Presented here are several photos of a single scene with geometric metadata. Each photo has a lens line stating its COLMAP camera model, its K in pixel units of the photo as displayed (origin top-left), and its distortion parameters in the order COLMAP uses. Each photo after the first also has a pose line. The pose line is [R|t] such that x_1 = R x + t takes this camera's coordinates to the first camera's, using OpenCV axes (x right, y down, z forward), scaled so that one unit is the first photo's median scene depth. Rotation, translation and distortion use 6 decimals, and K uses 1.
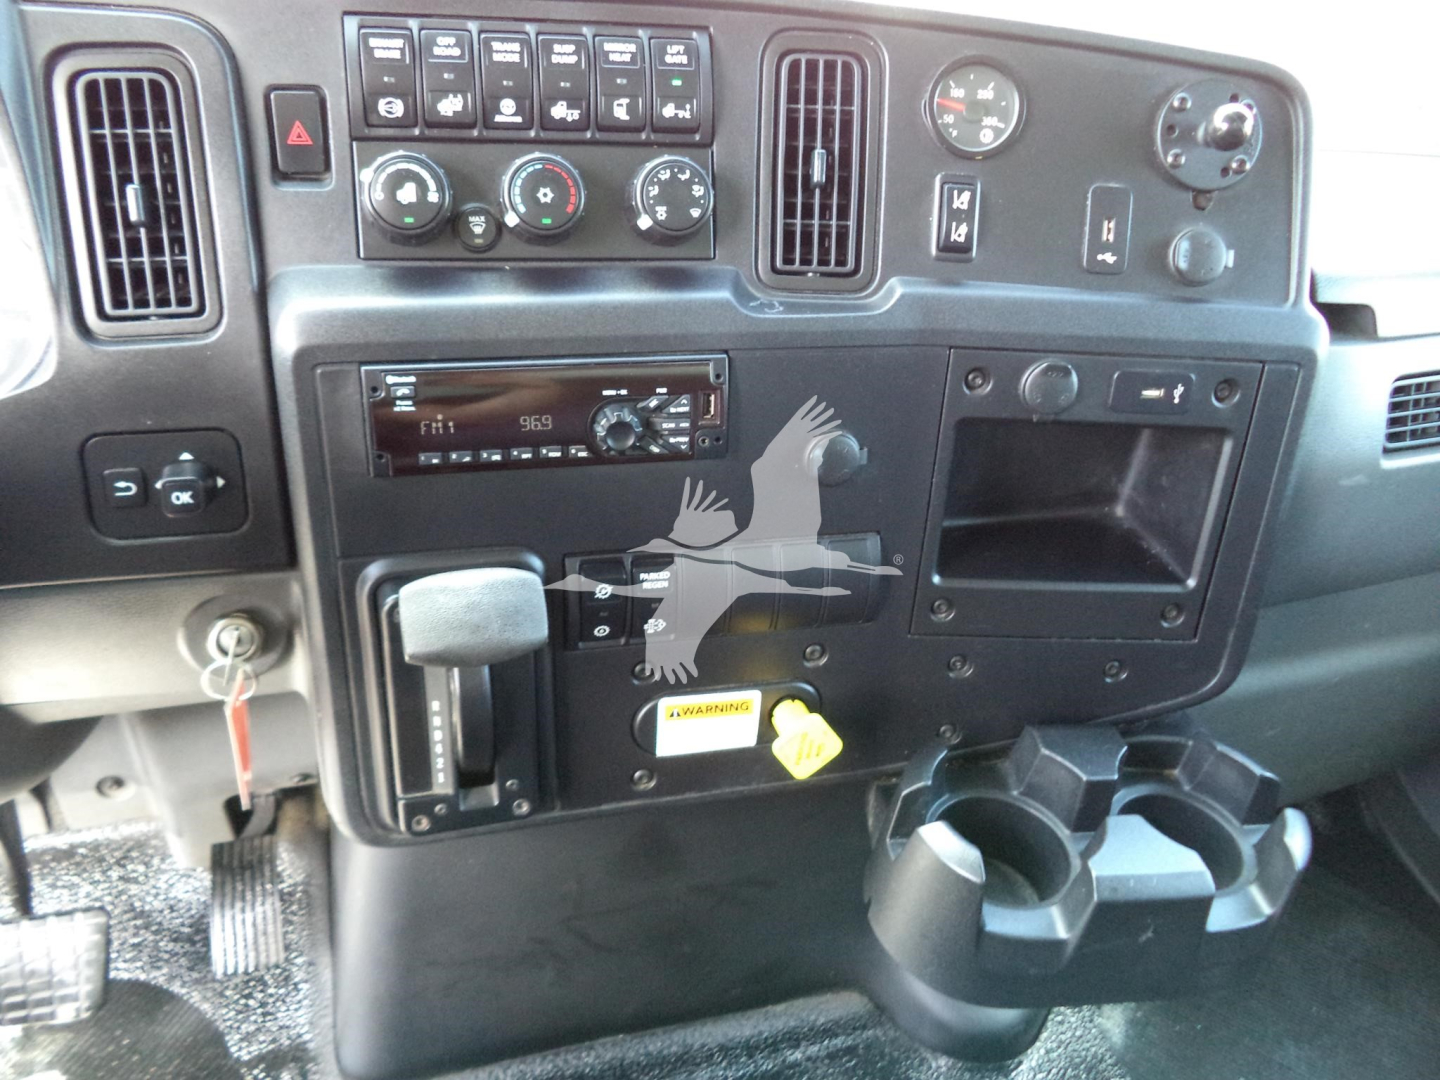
lens RADIAL K [[1172.5, 0, 737.0], [0, 1172.5, 538.0], [0, 0, 1]] dist [-0.035688, 0.005399]
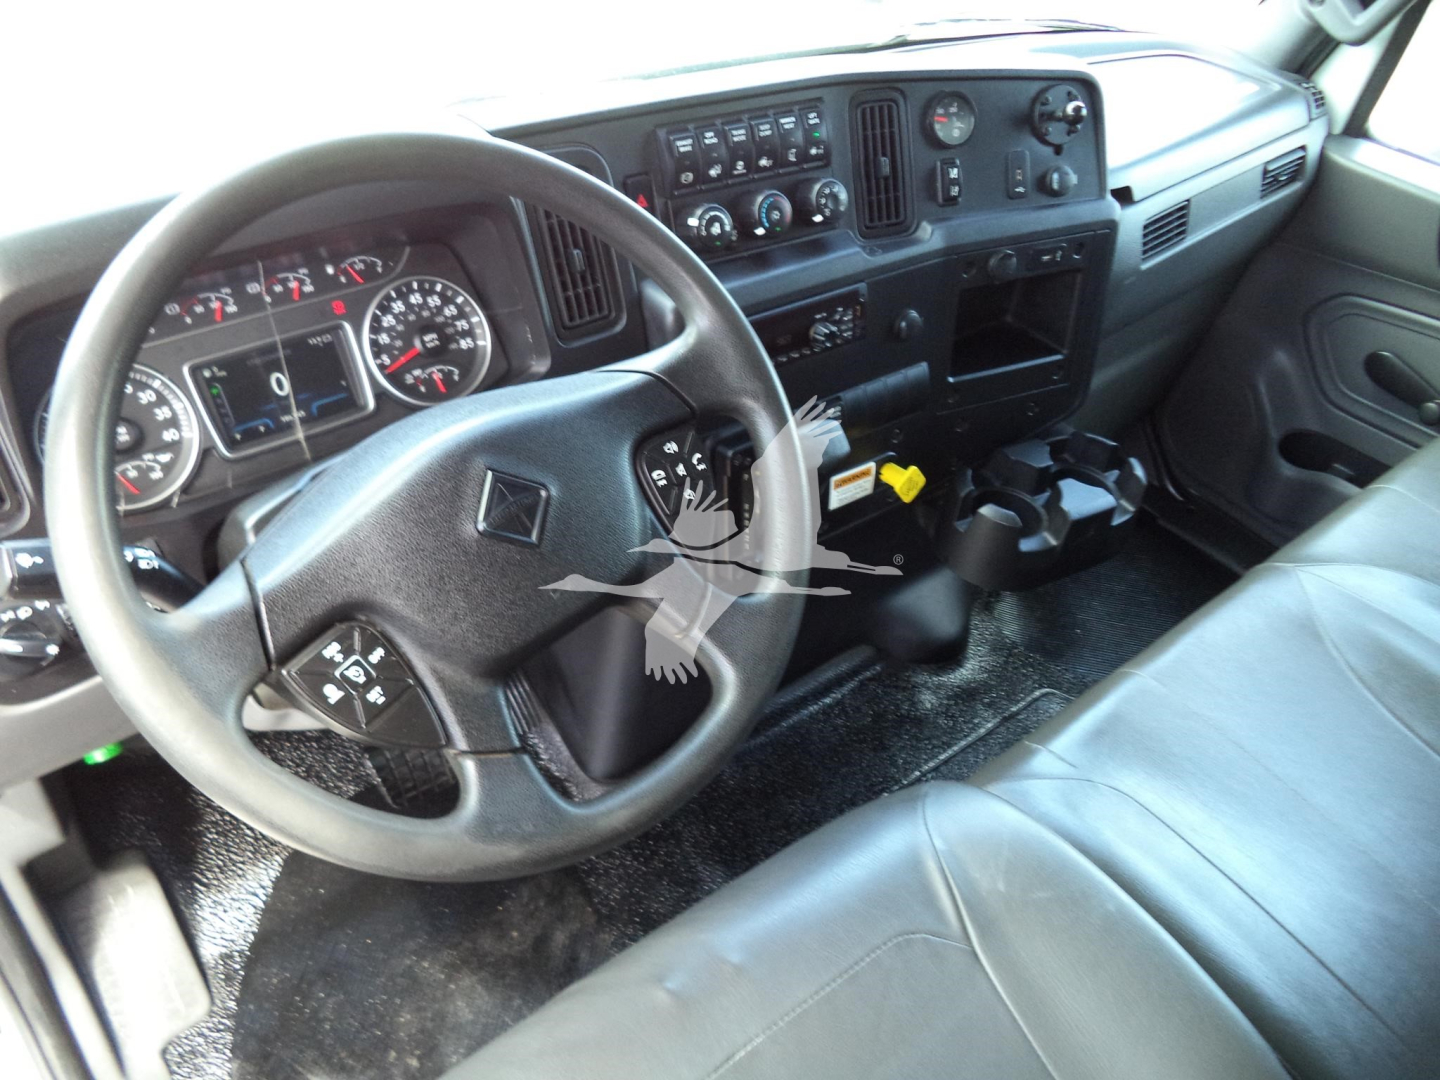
lens RADIAL K [[1191.8, 0, 720.0], [0, 1191.8, 540.0], [0, 0, 1]] dist [-0.010113, -0.007842]
pose [[0.919589, -0.251469, 0.301862, -0.846247], [0.197008, 0.959893, 0.199485, -0.178506], [-0.339919, -0.123975, 0.932247, -0.684396]]
